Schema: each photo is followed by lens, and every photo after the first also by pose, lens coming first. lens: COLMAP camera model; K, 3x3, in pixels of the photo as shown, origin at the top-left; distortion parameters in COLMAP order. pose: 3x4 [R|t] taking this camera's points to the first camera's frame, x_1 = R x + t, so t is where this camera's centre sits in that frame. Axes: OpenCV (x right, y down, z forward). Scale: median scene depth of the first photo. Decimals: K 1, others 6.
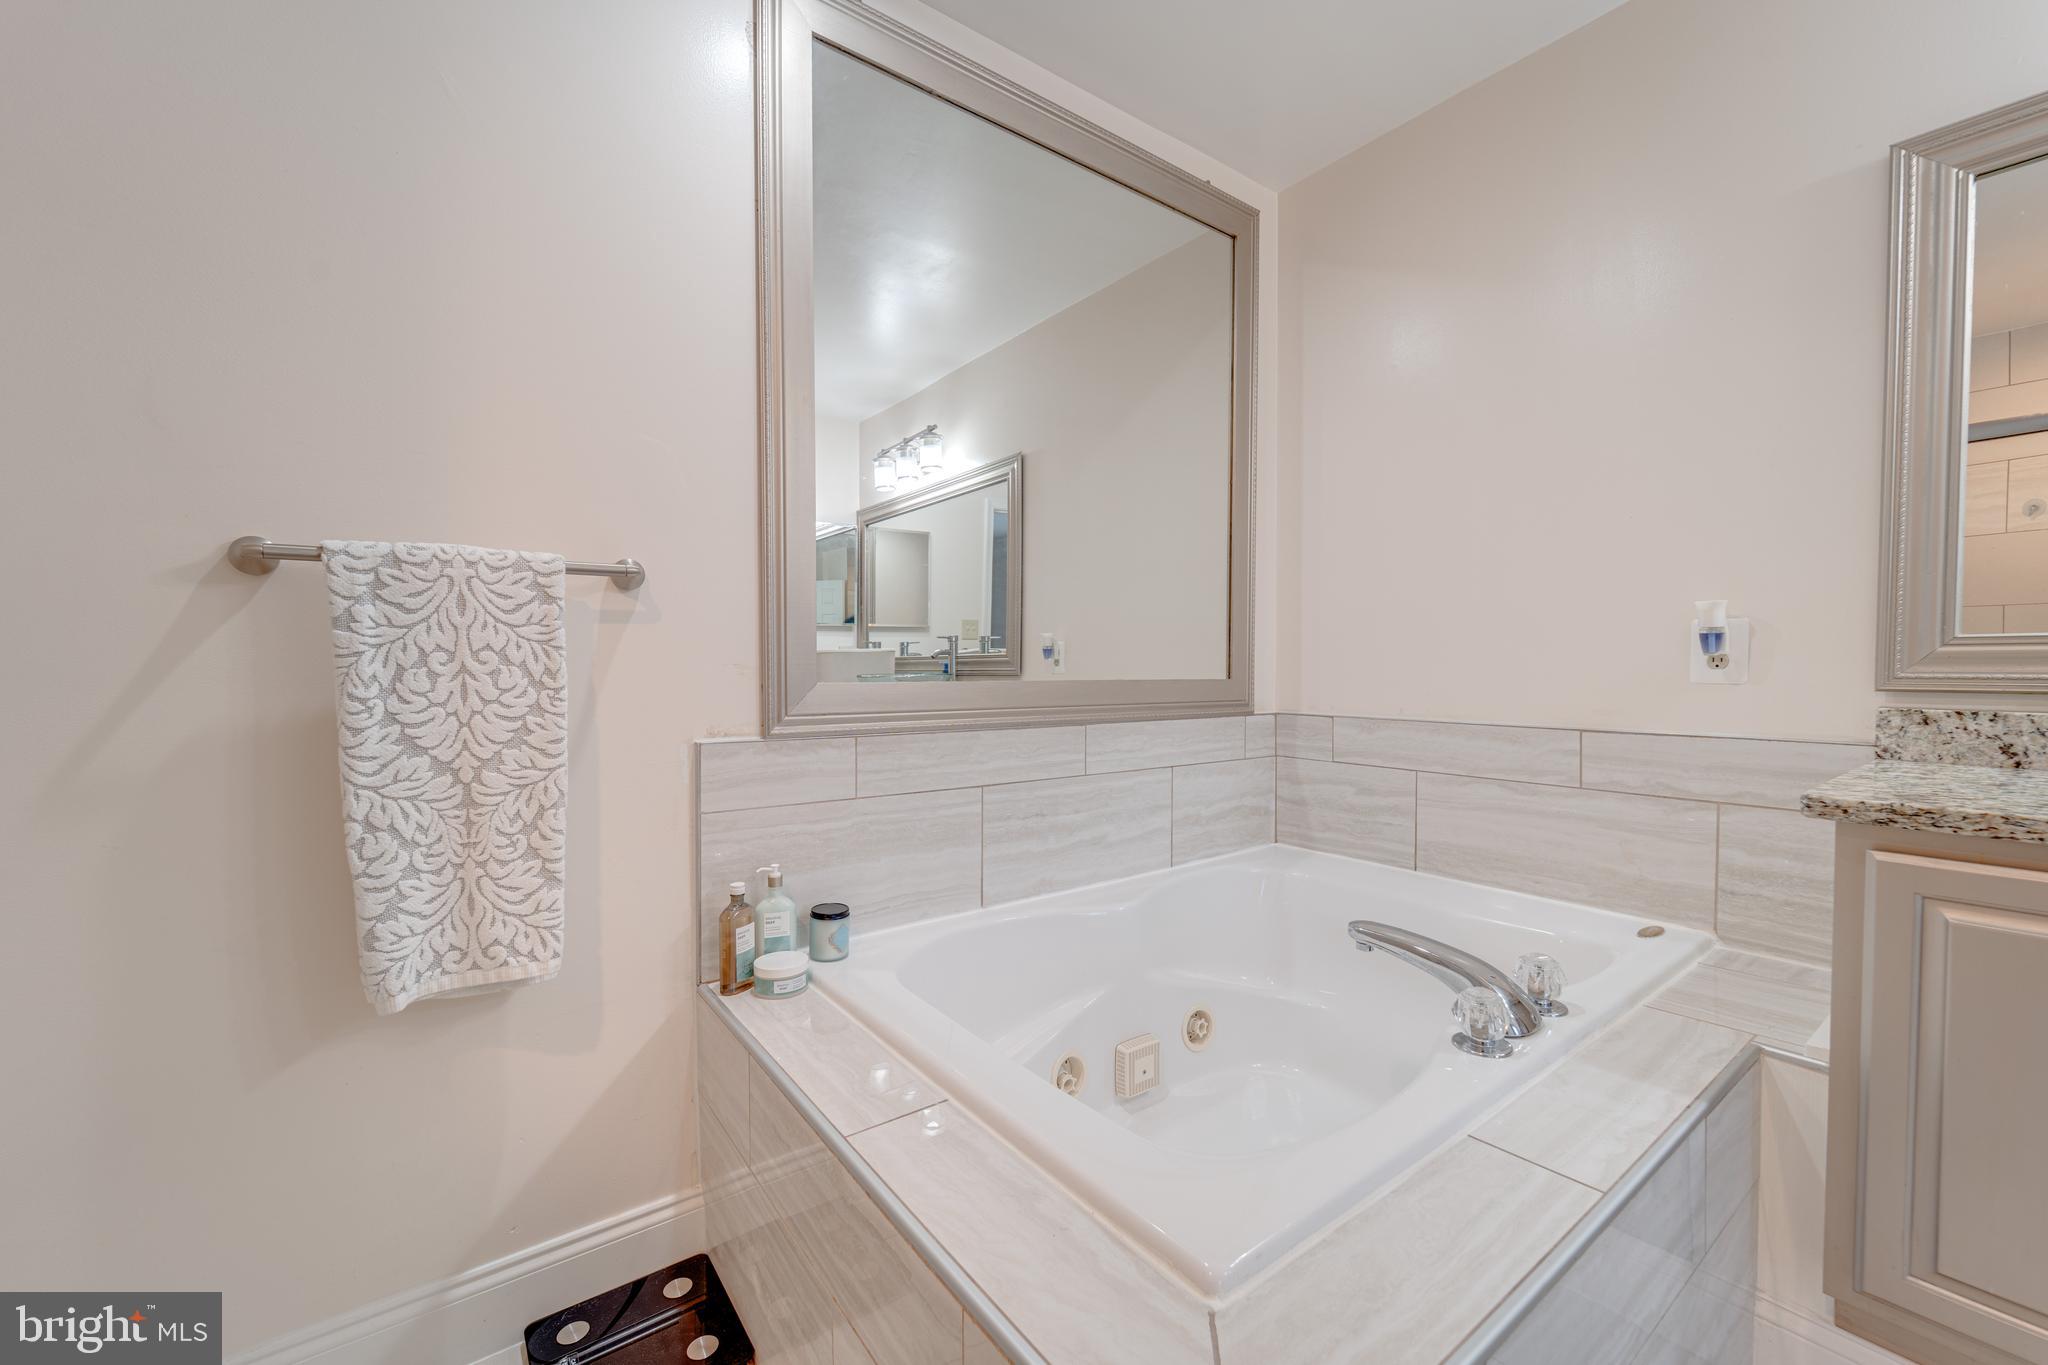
lens RADIAL K [[824.0, 0, 1030.9], [0, 824.0, 686.7], [0, 0, 1]] dist [0.002585, -0.000091]
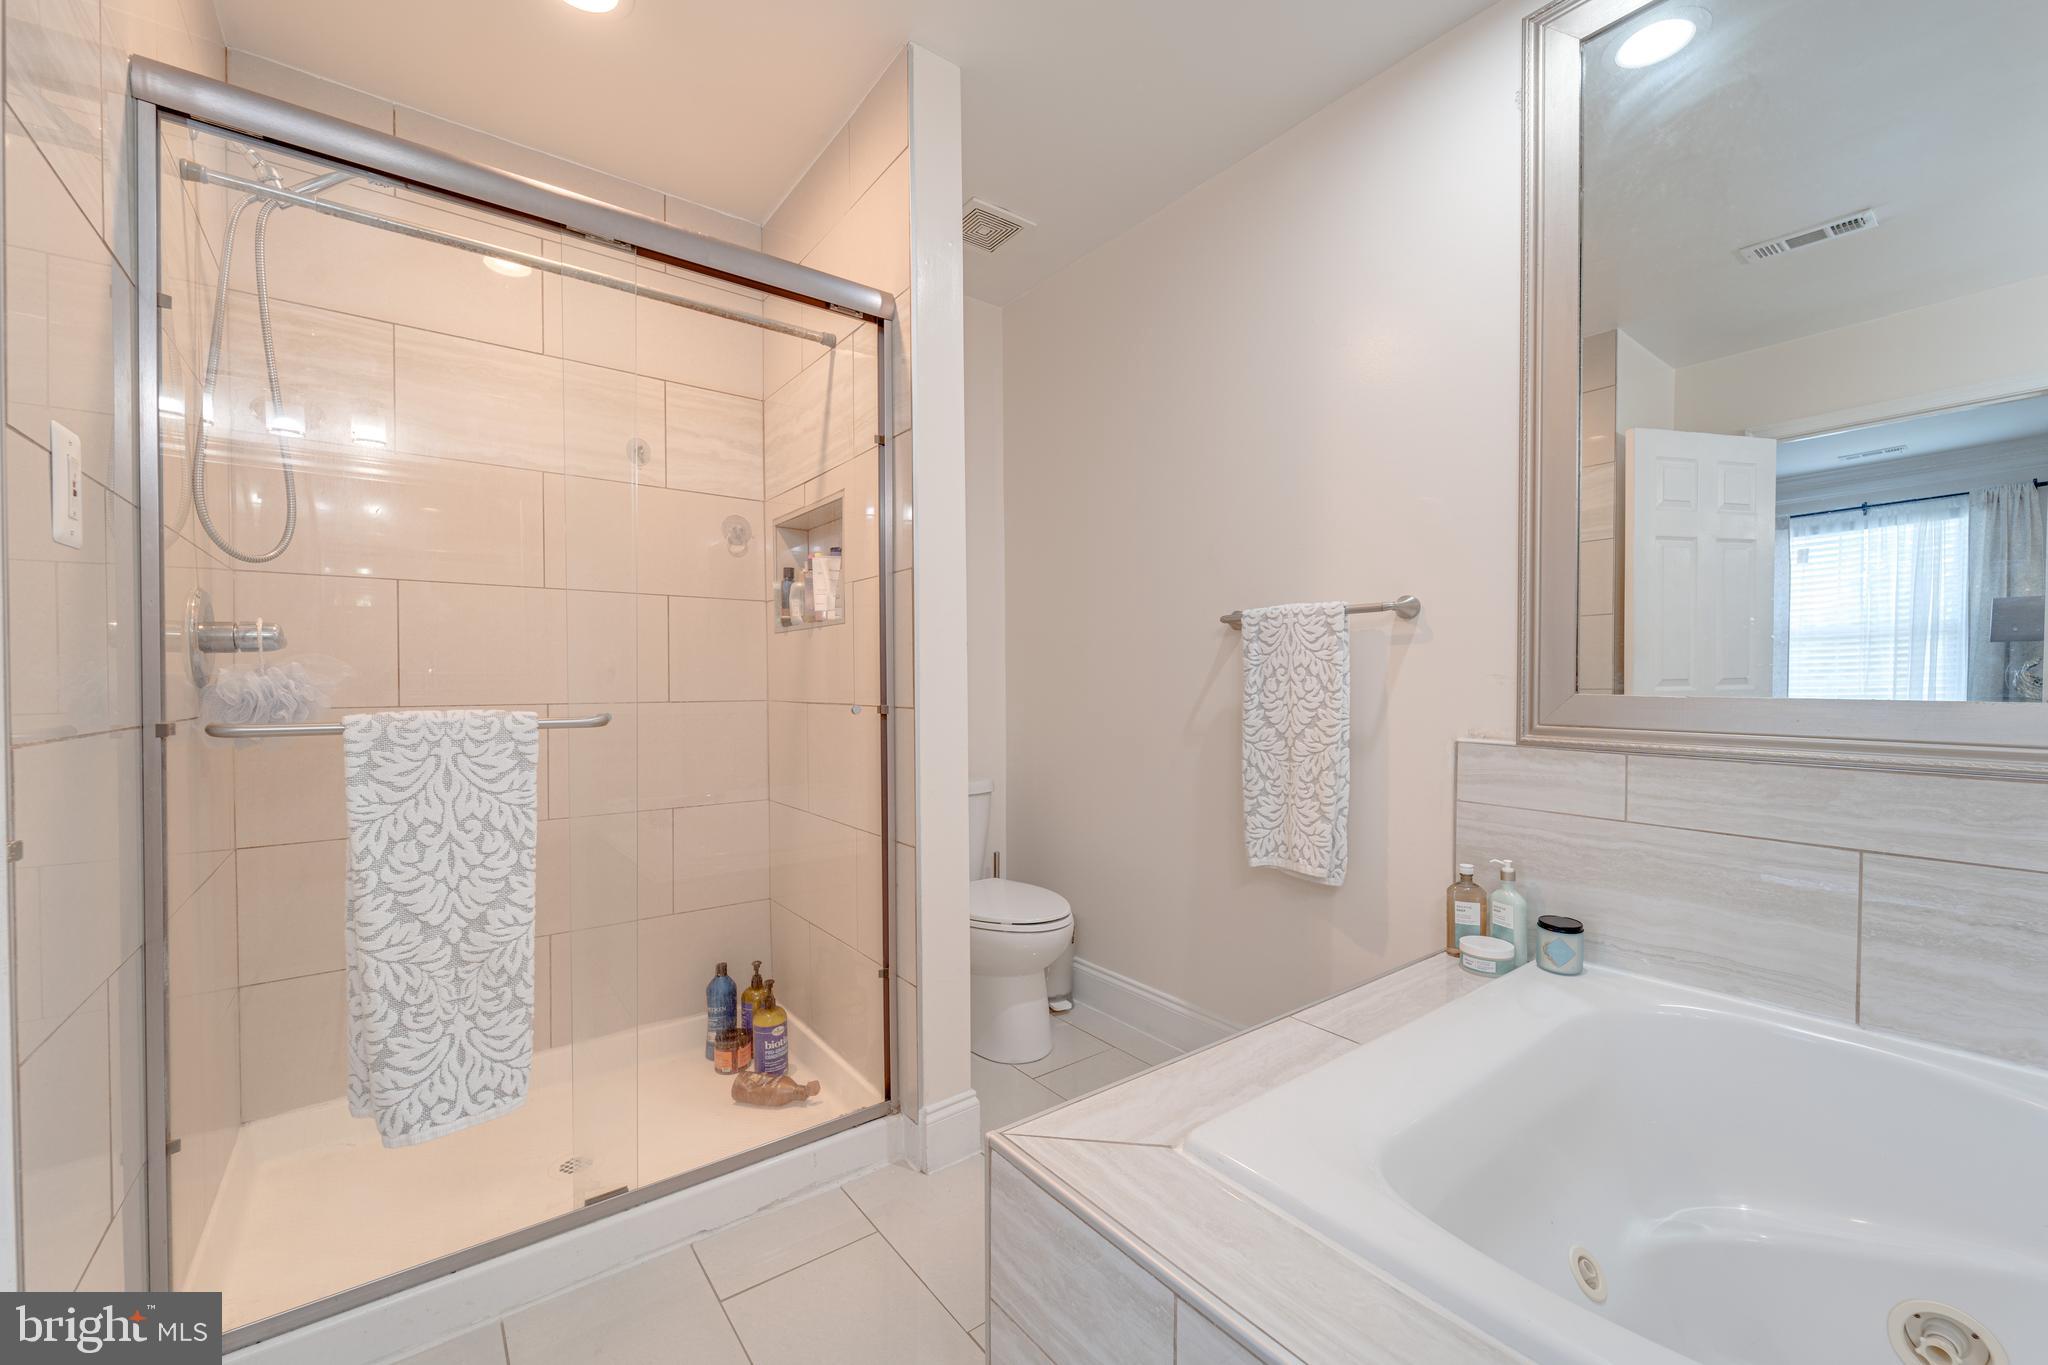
lens RADIAL K [[824.0, 0, 1030.9], [0, 824.0, 686.7], [0, 0, 1]] dist [0.002585, -0.000091]
pose [[0.009453, 0.014892, -0.999844, 0.947534], [-0.024030, 0.999604, 0.014661, -0.015802], [0.999667, 0.023888, 0.009807, 0.445502]]
